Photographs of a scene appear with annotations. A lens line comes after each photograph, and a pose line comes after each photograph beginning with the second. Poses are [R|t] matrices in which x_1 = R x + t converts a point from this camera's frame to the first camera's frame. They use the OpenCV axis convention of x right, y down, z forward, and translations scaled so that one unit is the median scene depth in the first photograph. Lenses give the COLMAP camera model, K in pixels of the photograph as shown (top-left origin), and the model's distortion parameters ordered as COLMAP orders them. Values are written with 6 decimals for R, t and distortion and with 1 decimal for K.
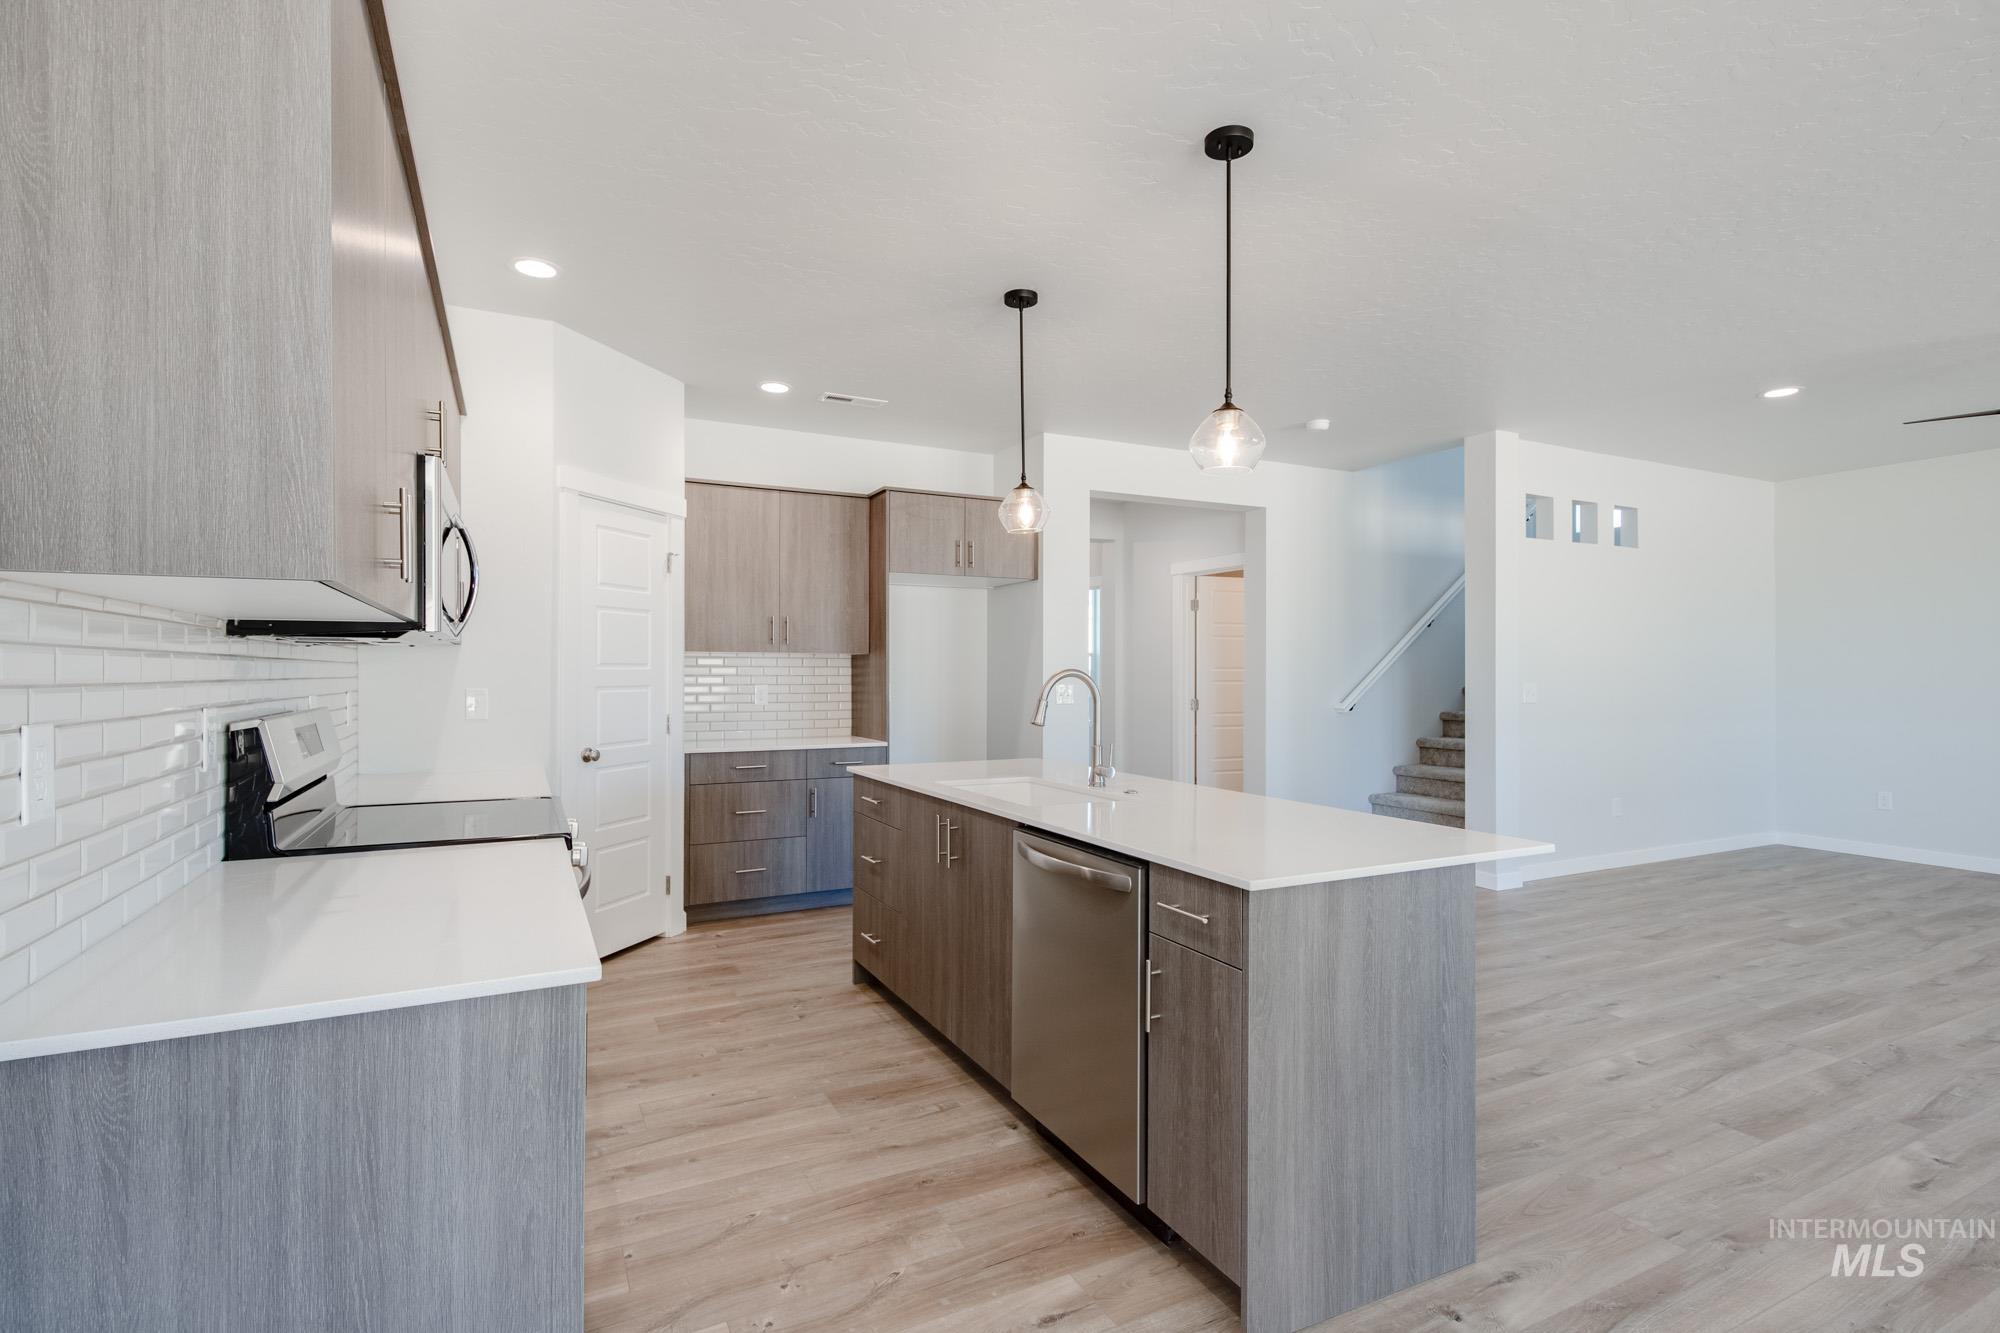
lens RADIAL K [[926.8, 0, 1035.0], [0, 926.8, 668.2], [0, 0, 1]] dist [0.006567, -0.001242]
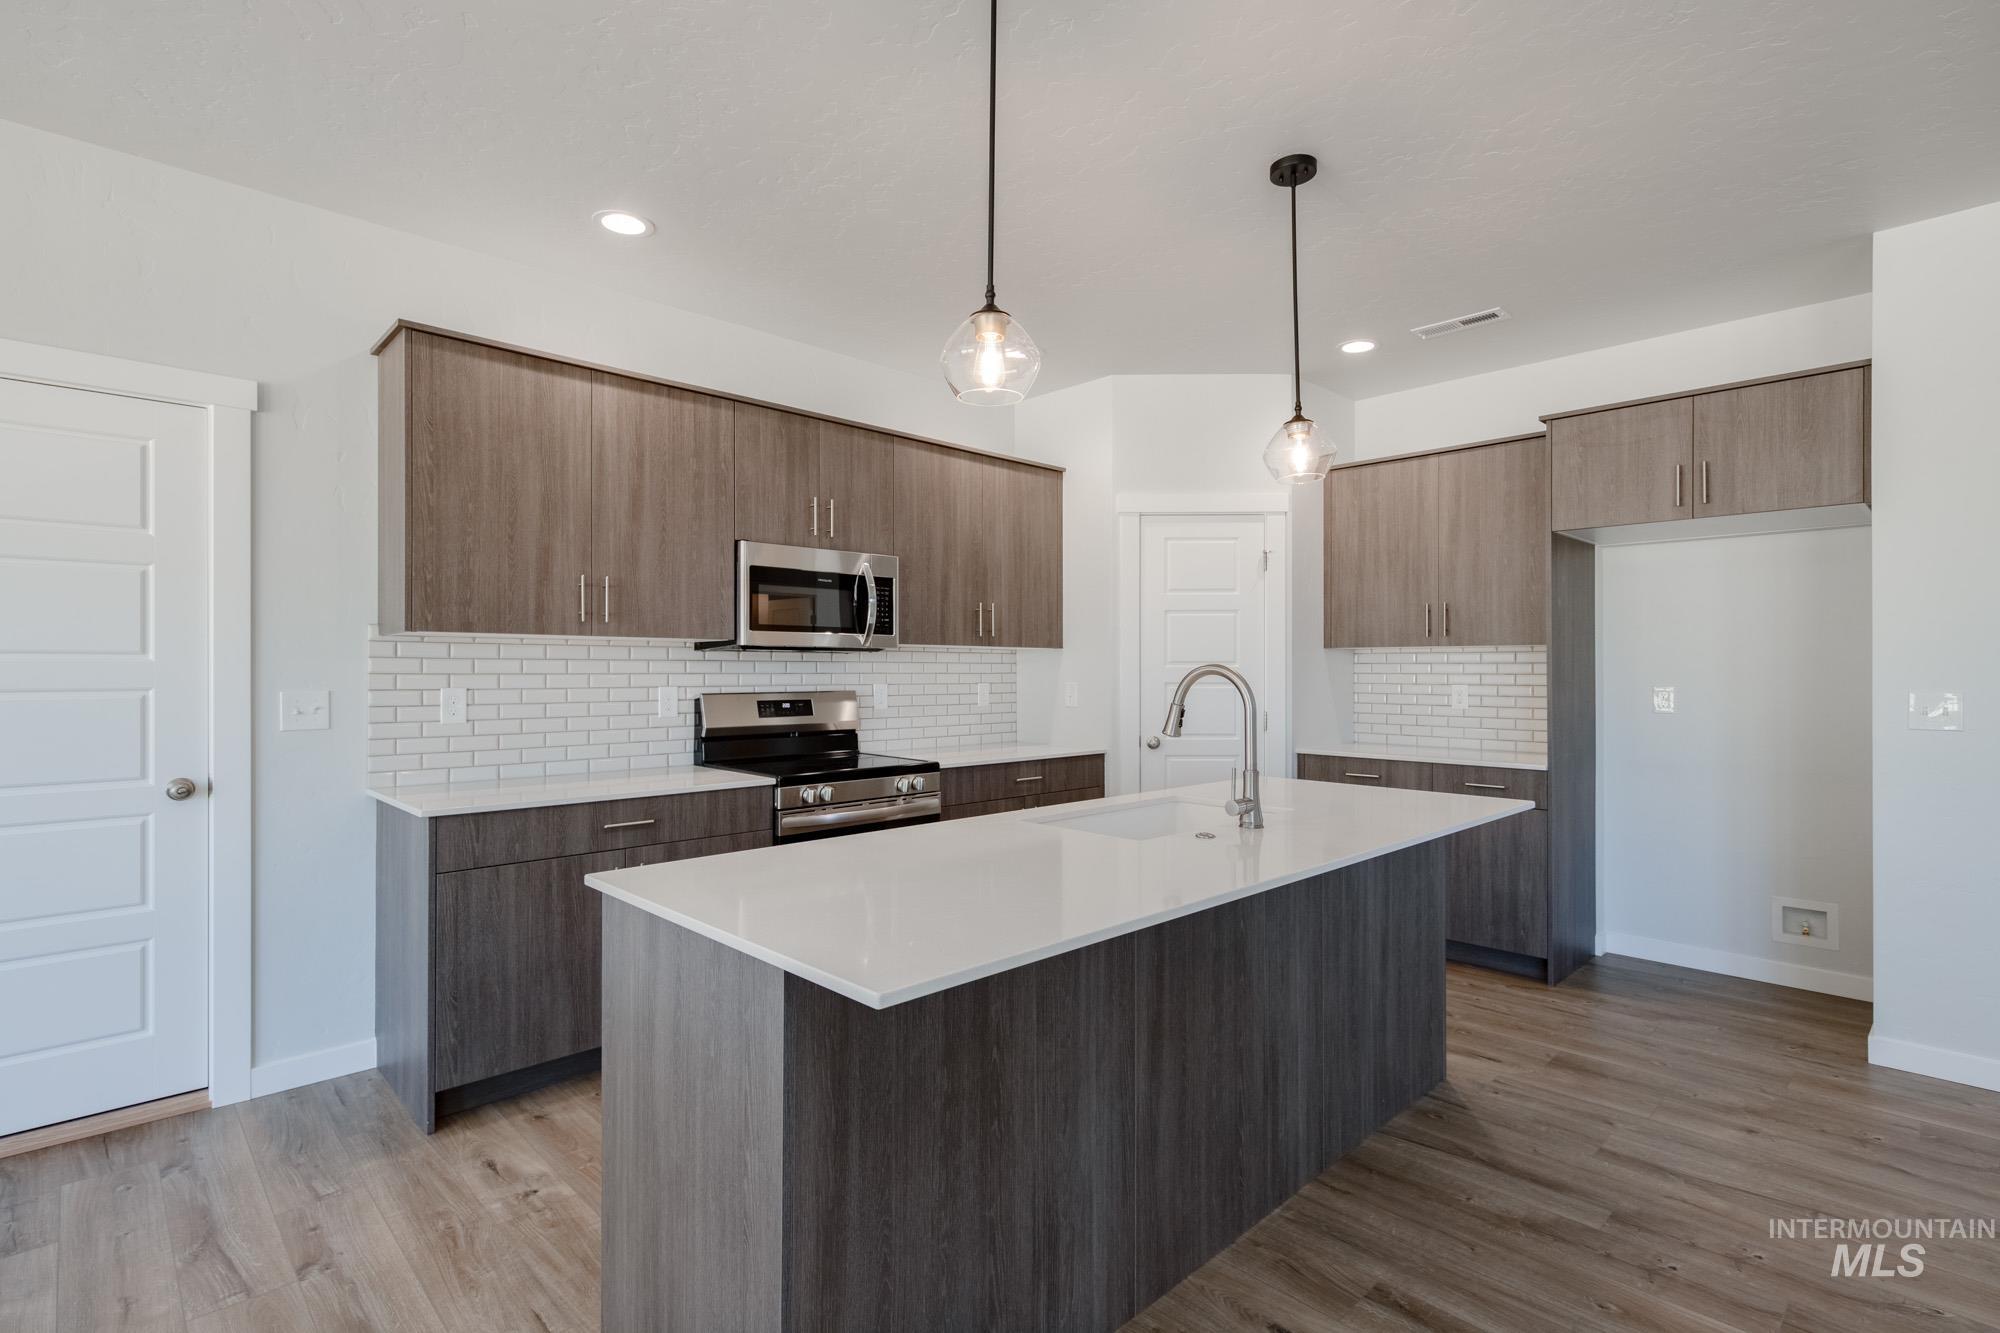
lens RADIAL K [[1003.2, 0, 1048.1], [0, 1003.2, 670.5], [0, 0, 1]] dist [0.010324, -0.000898]
pose [[0.290050, -0.002476, -0.957008, 0.813470], [0.004693, 0.999988, -0.001165, 0.007602], [0.957000, -0.004153, 0.290058, 0.655310]]
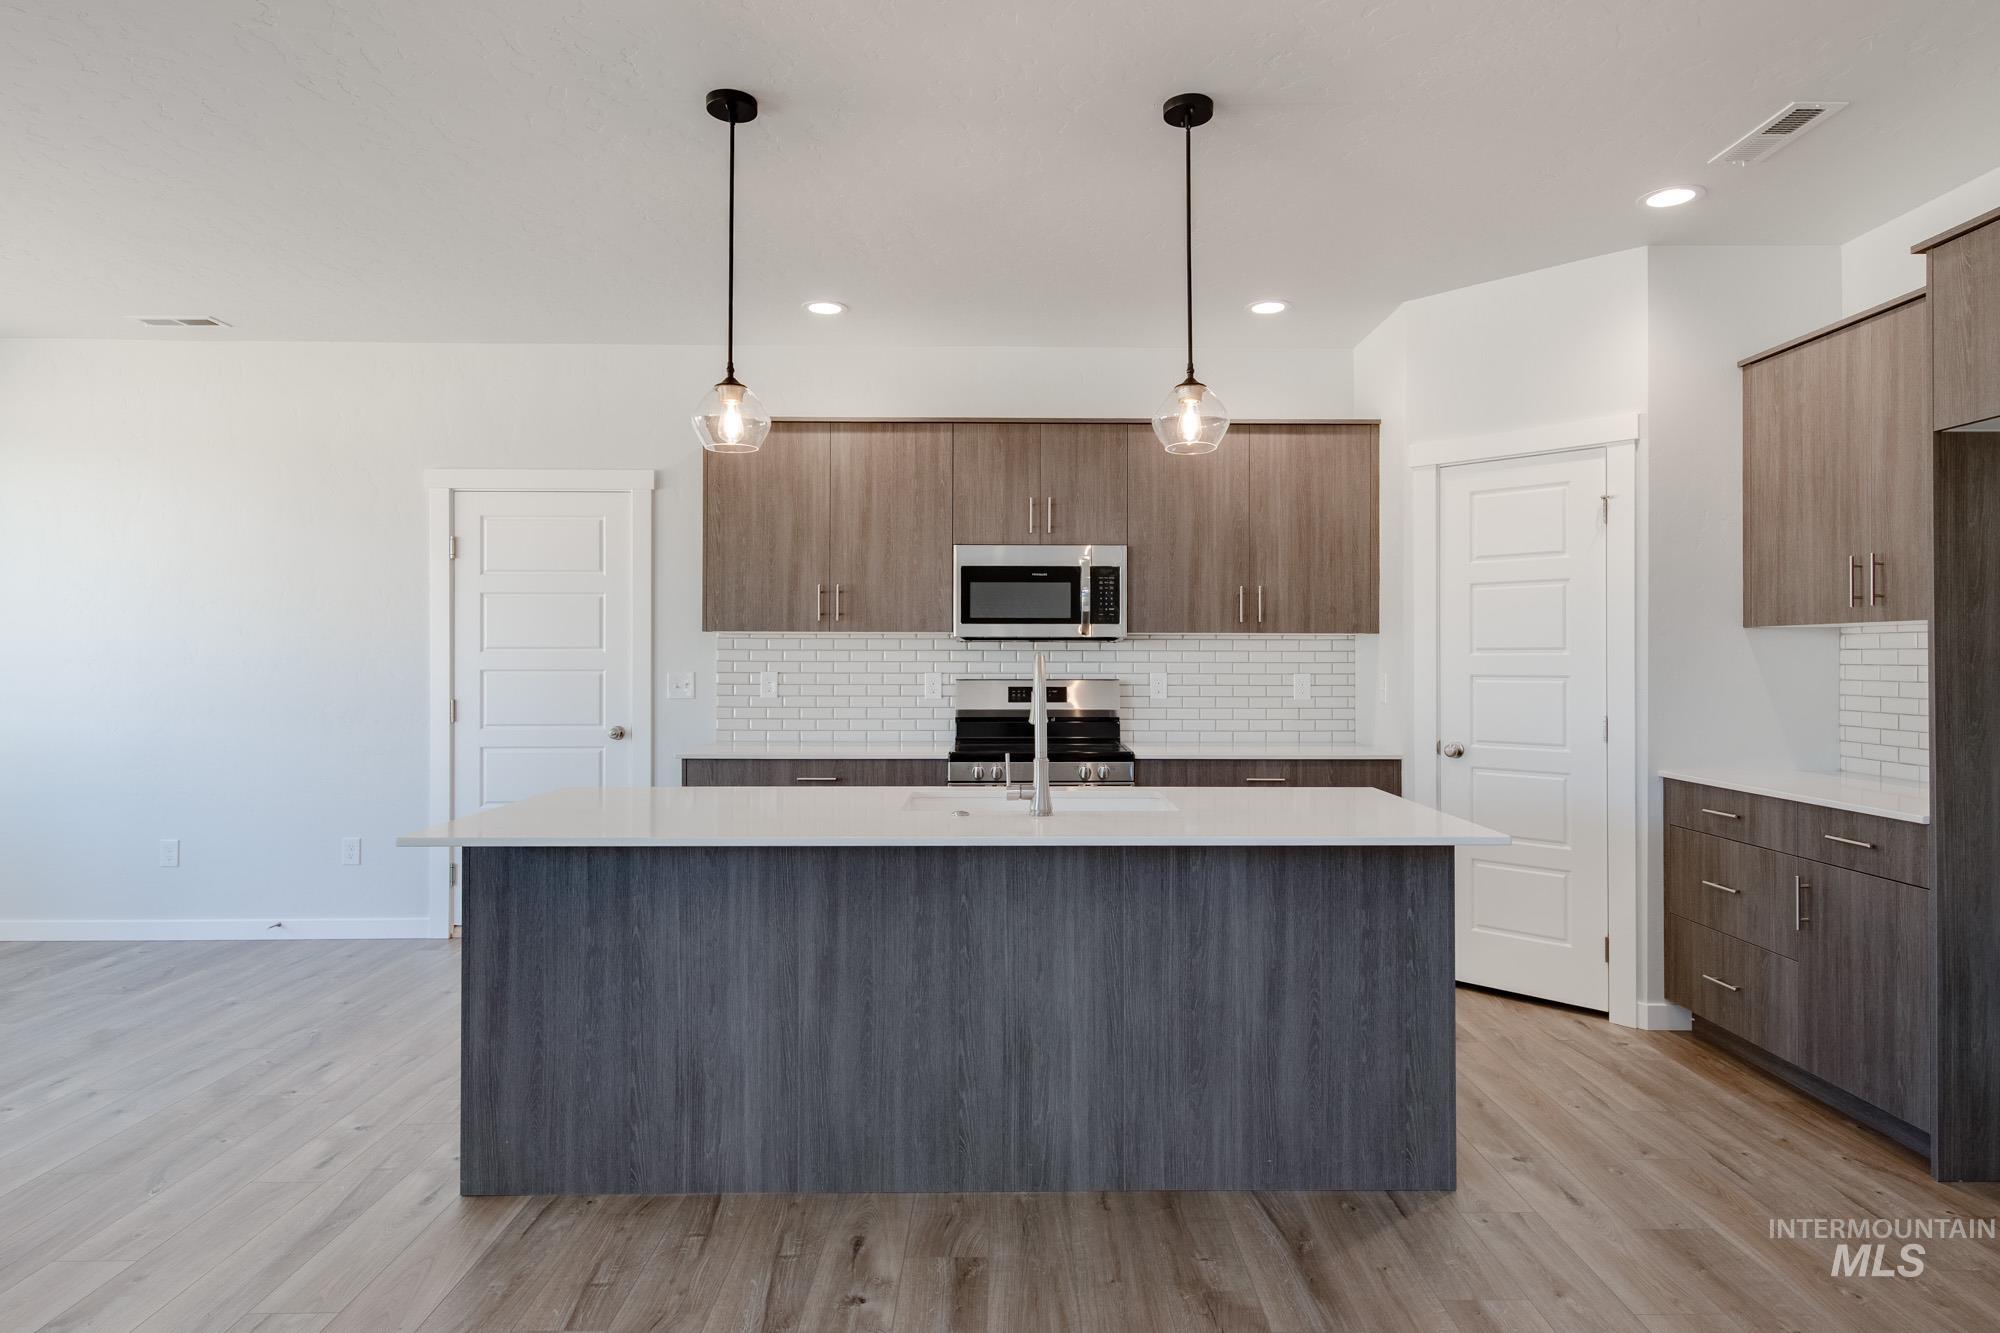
lens RADIAL K [[1182.8, 0, 976.7], [0, 1182.8, 657.0], [0, 0, 1]] dist [0.011442, -0.000761]
pose [[-0.493465, -0.005051, -0.869751, 0.942476], [0.000952, 0.999979, -0.006348, 0.011873], [0.869765, -0.003961, -0.493450, 1.463679]]
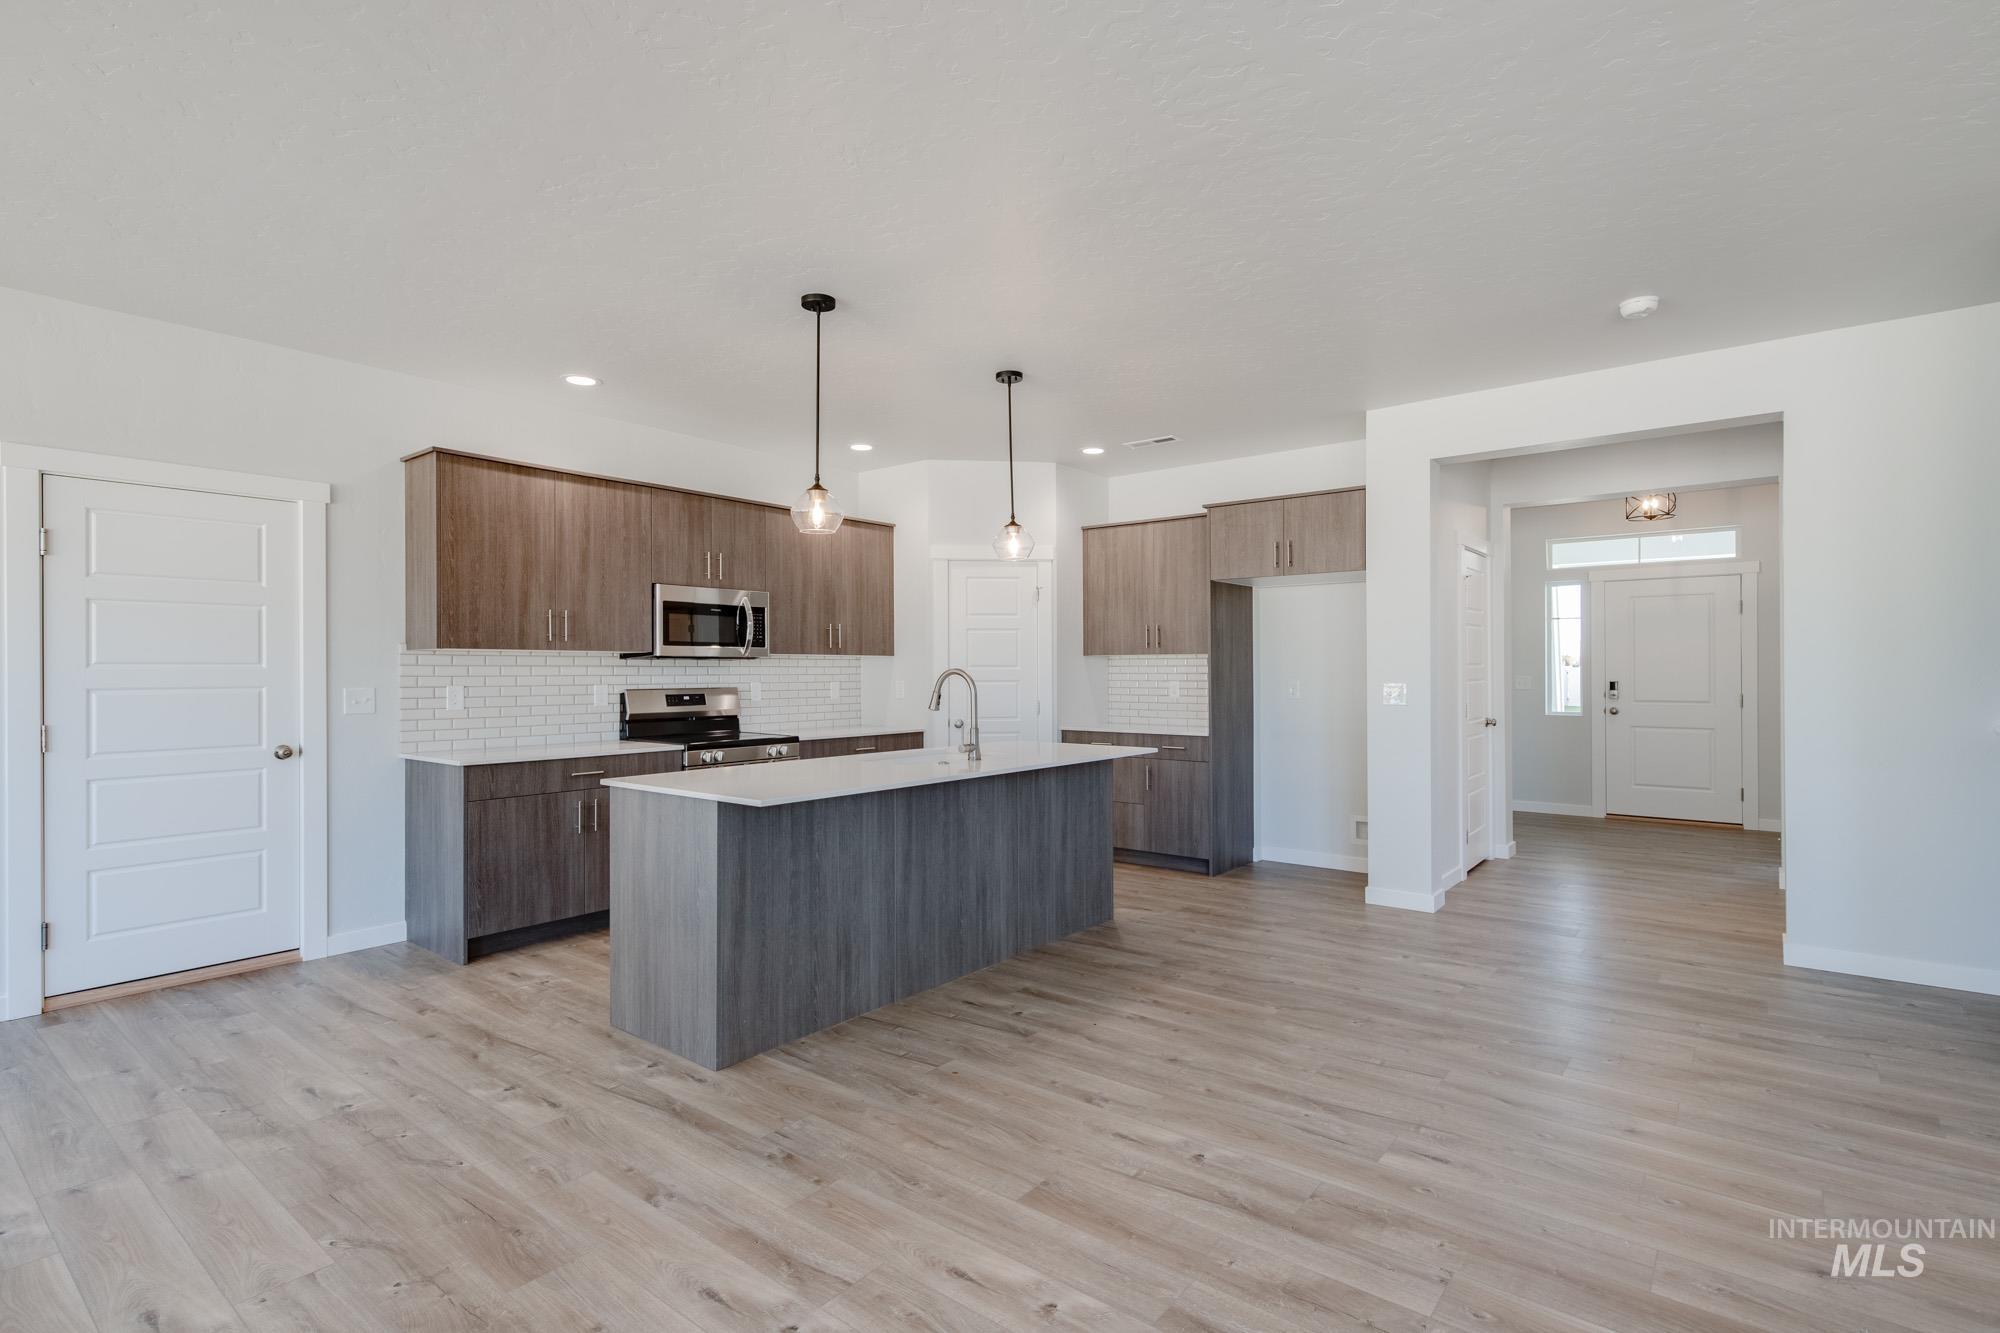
lens RADIAL K [[1008.7, 0, 1081.3], [0, 1008.7, 669.8], [0, 0, 1]] dist [0.009954, -0.001691]
pose [[0.430217, -0.005226, -0.902710, 1.453760], [0.008514, 0.999962, -0.001731, 0.008023], [0.902685, -0.006941, 0.430245, 0.563401]]
